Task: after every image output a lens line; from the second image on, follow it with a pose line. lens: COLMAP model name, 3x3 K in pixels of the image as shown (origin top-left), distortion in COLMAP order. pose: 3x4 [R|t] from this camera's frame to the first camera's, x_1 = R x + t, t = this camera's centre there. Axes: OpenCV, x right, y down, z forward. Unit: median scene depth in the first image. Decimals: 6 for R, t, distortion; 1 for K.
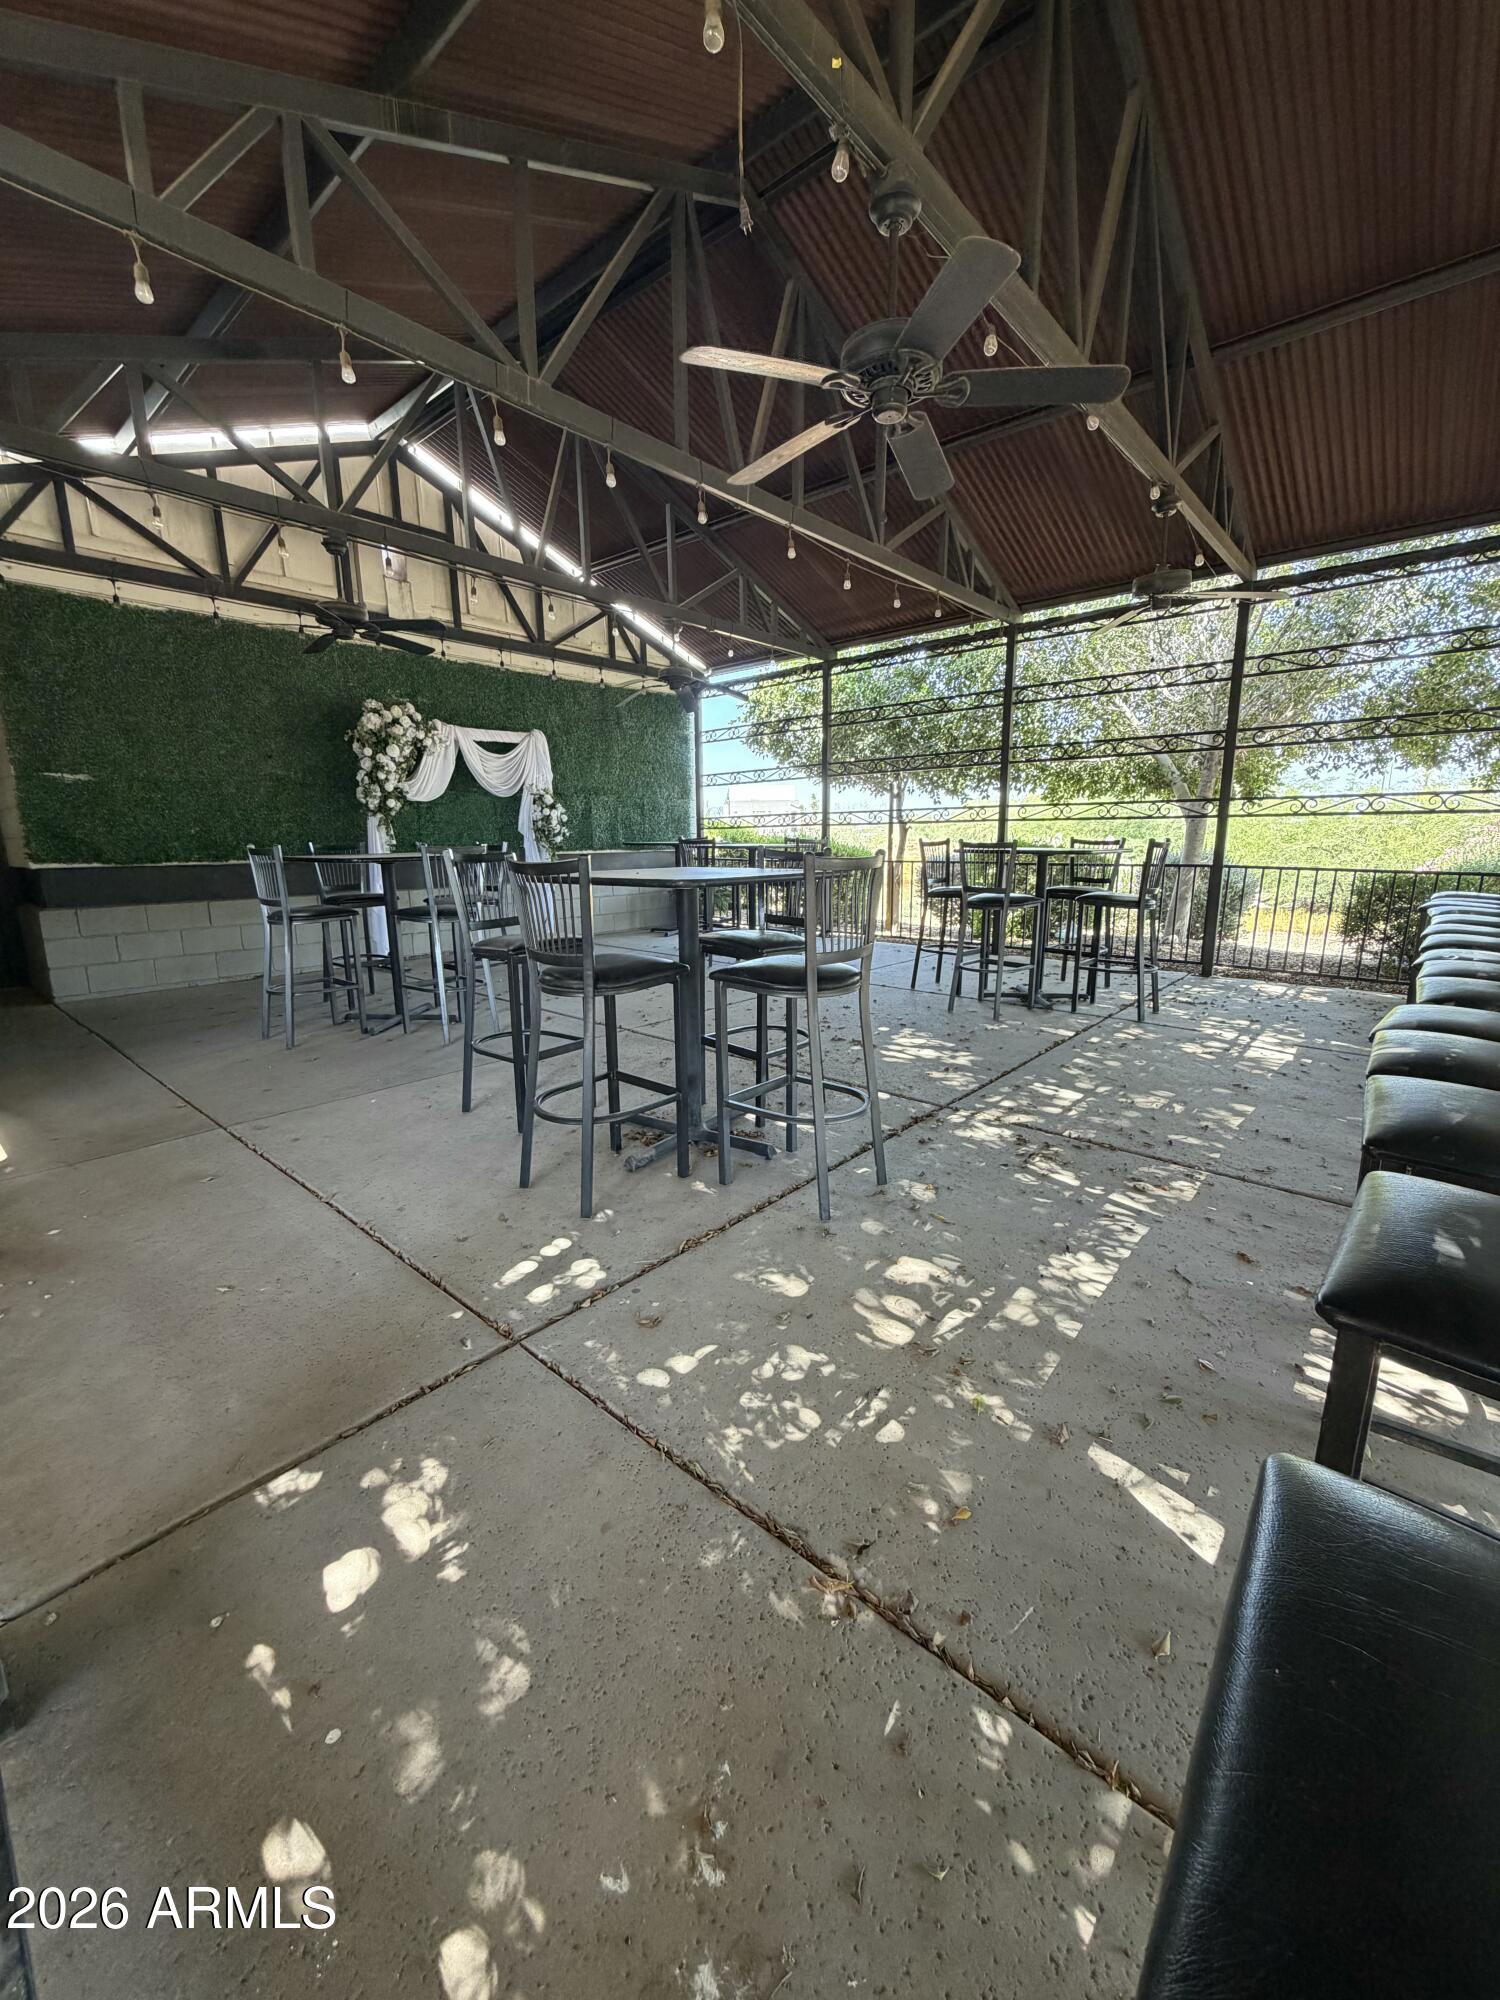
lens RADIAL K [[798.5, 0, 747.7], [0, 798.5, 995.8], [0, 0, 1]] dist [0.000639, 0.000236]
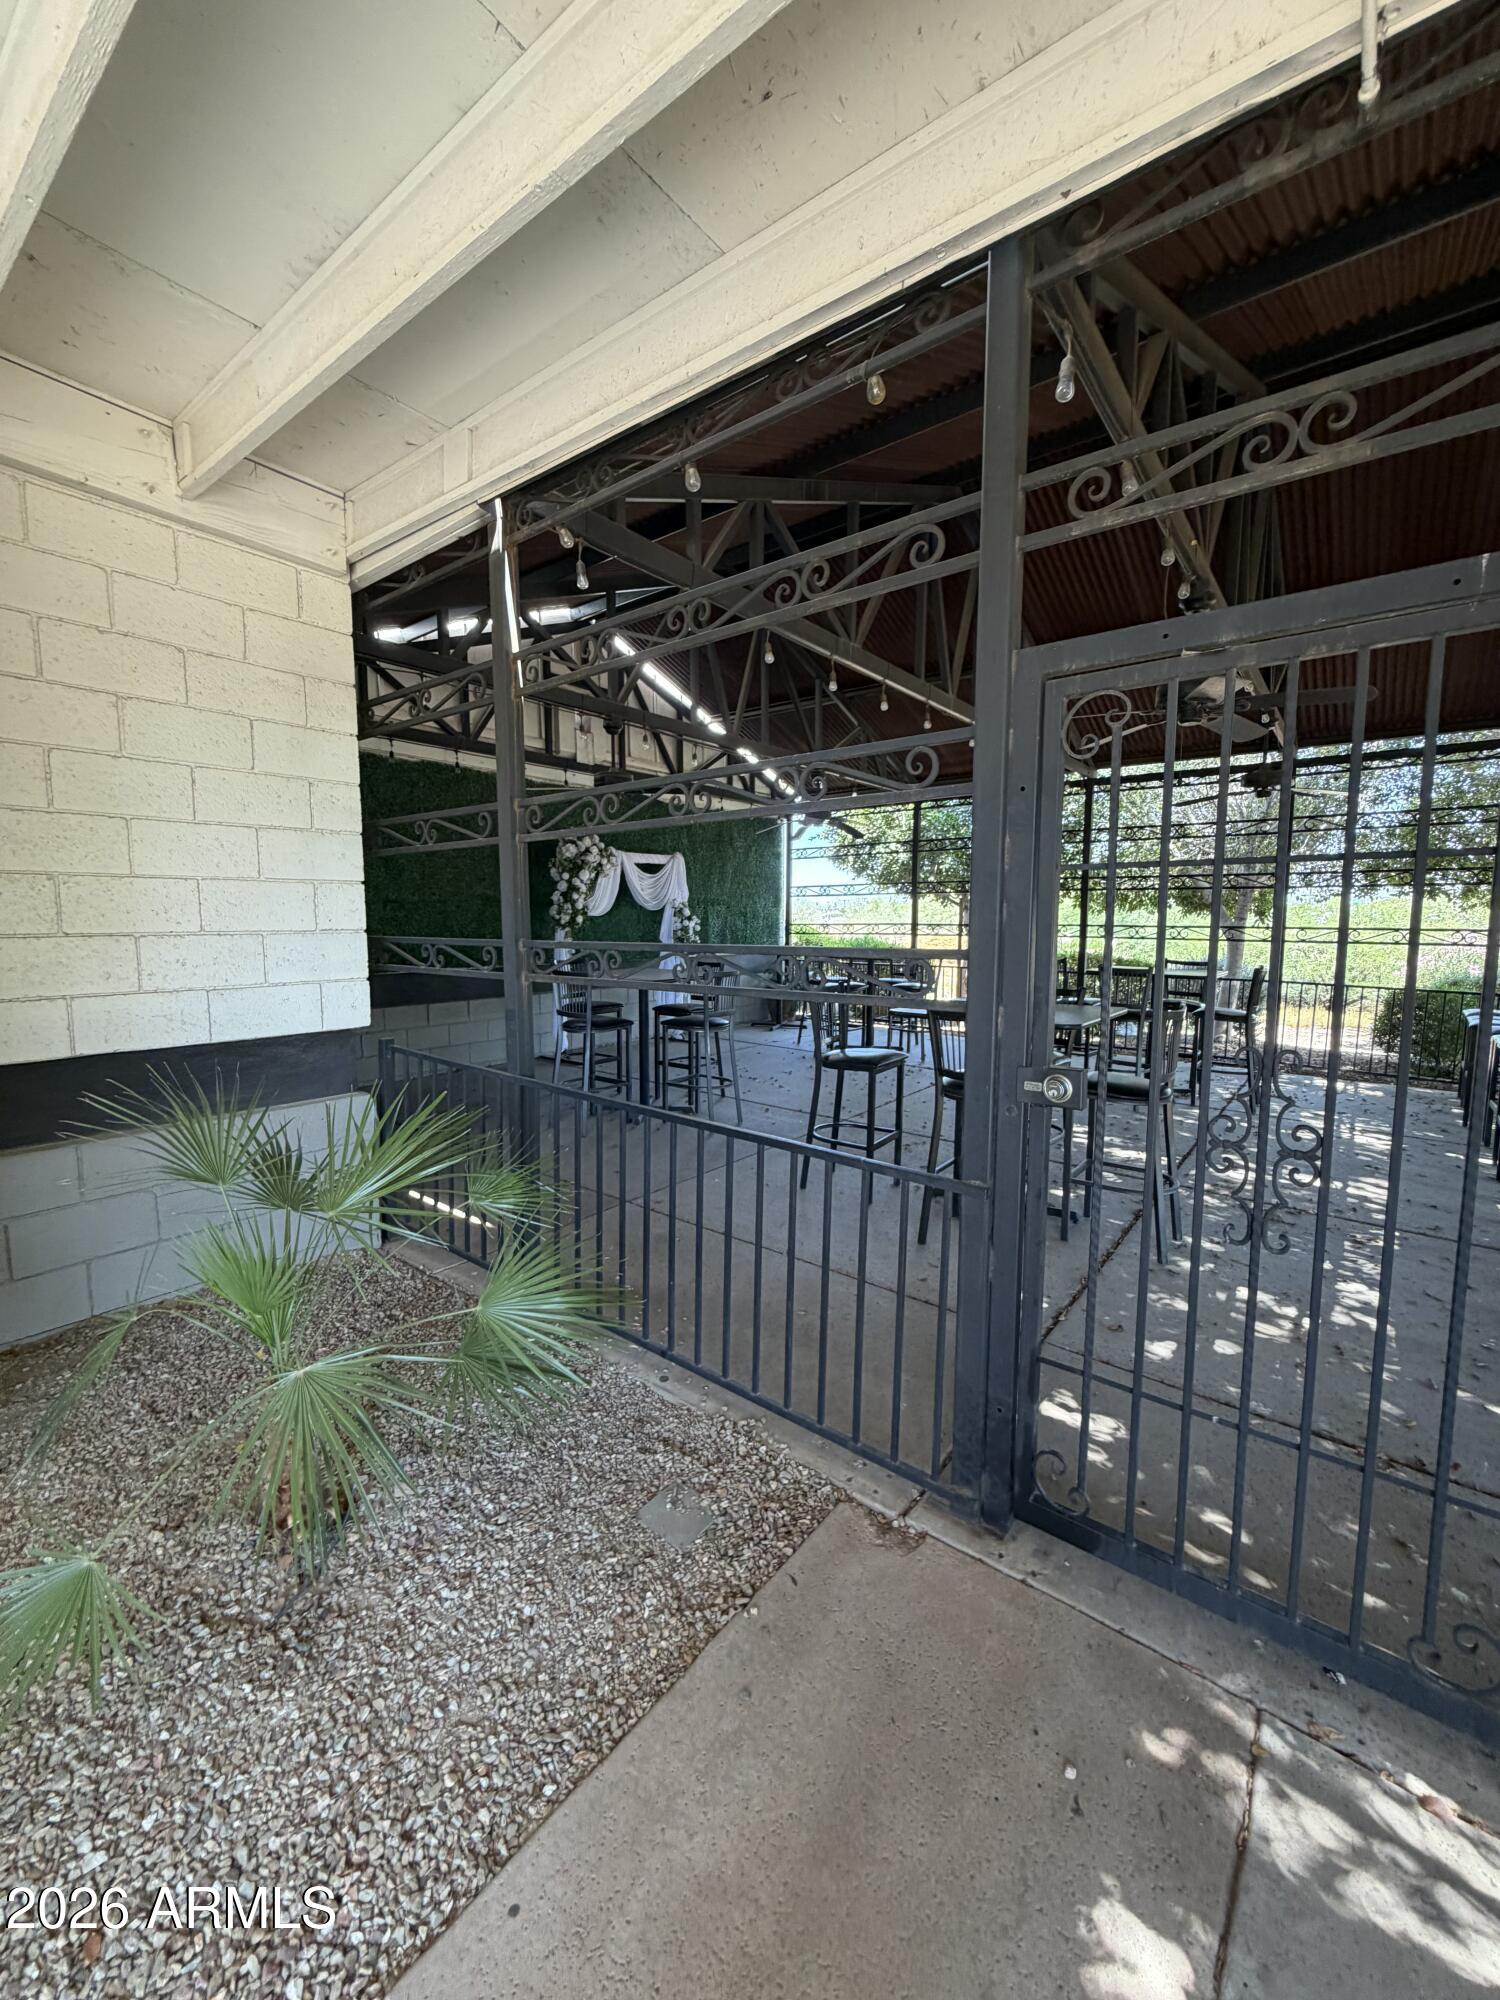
lens RADIAL K [[799.2, 0, 747.7], [0, 799.2, 996.6], [0, 0, 1]] dist [-0.000383, 0.000477]
pose [[0.998591, 0.009036, 0.052297, -0.266601], [-0.003866, 0.995165, -0.098137, -0.017104], [-0.052930, 0.097796, 0.993798, -0.153159]]
